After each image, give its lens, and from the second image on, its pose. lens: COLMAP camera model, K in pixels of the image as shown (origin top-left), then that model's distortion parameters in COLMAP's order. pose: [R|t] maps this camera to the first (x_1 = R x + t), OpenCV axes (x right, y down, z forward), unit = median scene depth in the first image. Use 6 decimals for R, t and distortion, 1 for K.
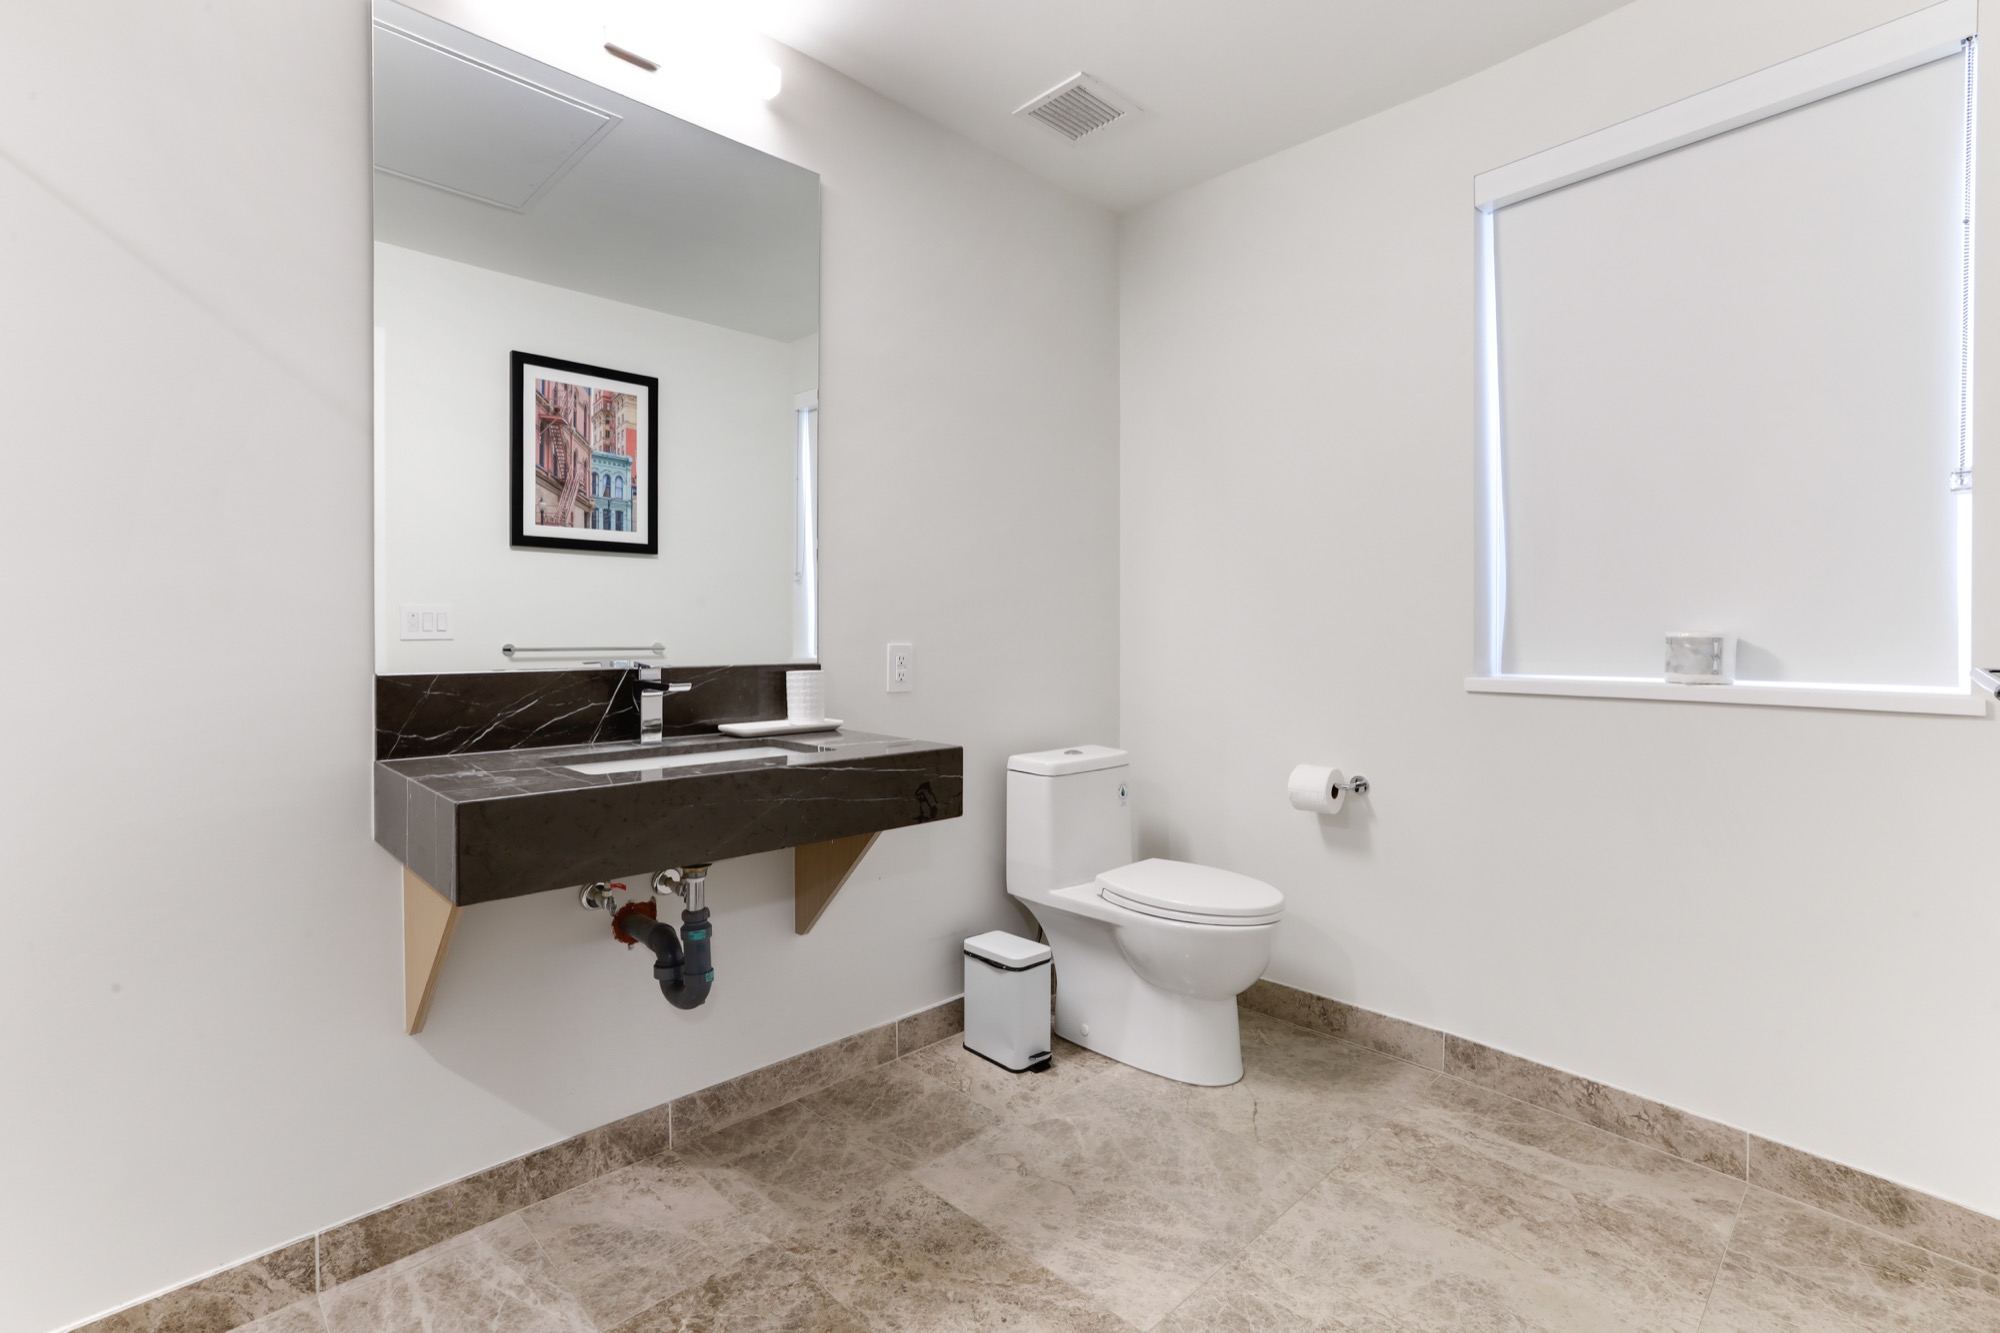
lens RADIAL K [[908.7, 0, 1008.5], [0, 908.7, 664.8], [0, 0, 1]] dist [-0.025232, 0.016436]
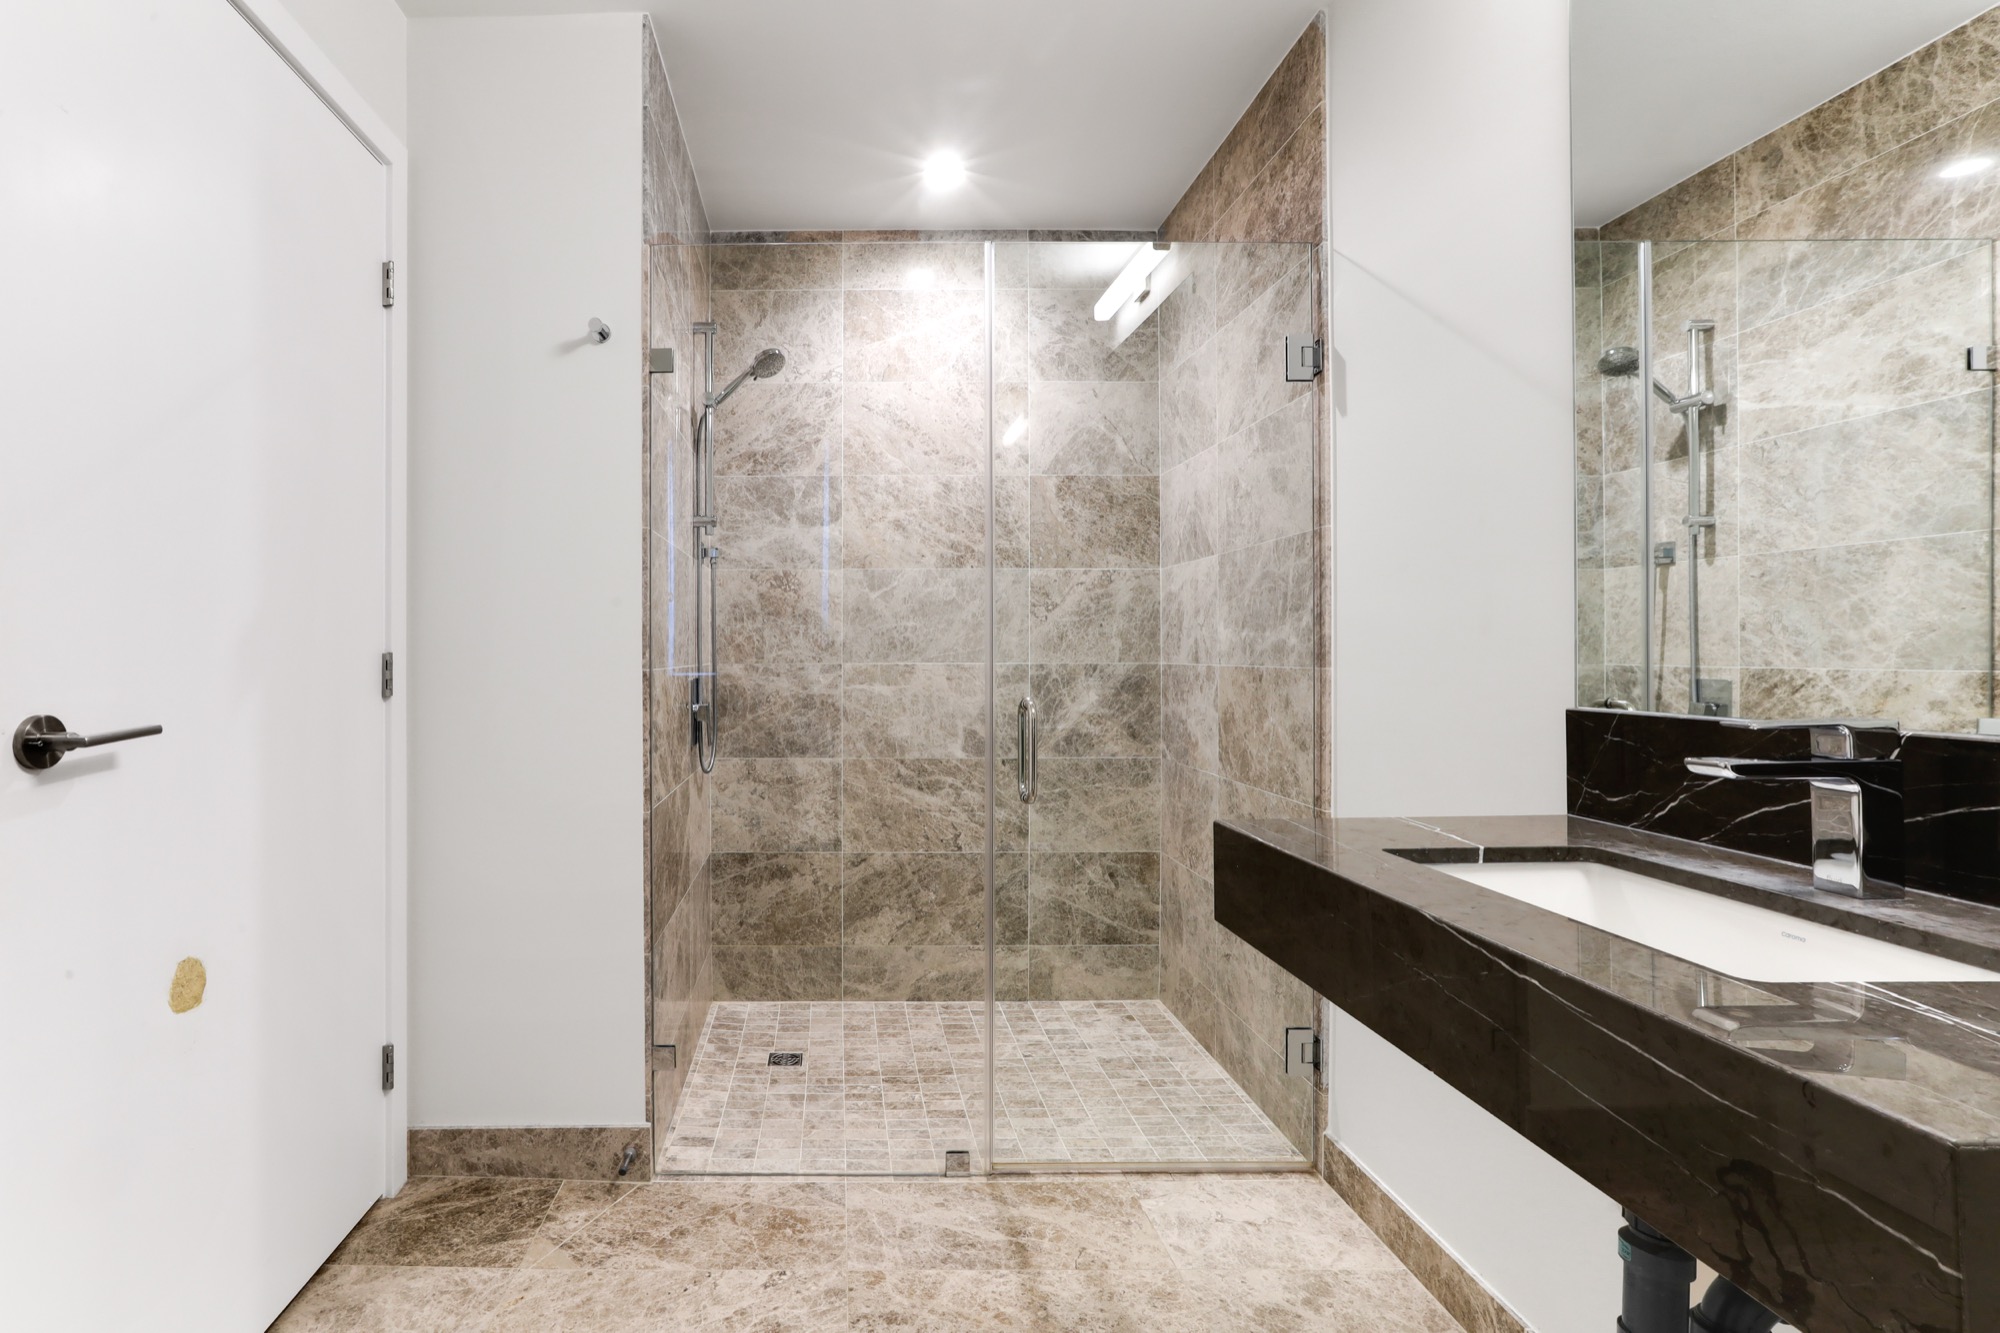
lens RADIAL K [[908.7, 0, 1008.5], [0, 908.7, 664.8], [0, 0, 1]] dist [-0.025232, 0.016436]
pose [[-0.563101, -0.008115, -0.826348, 0.280746], [-0.023752, 0.999698, 0.006369, -0.025510], [0.826046, 0.023214, -0.563124, 0.956523]]
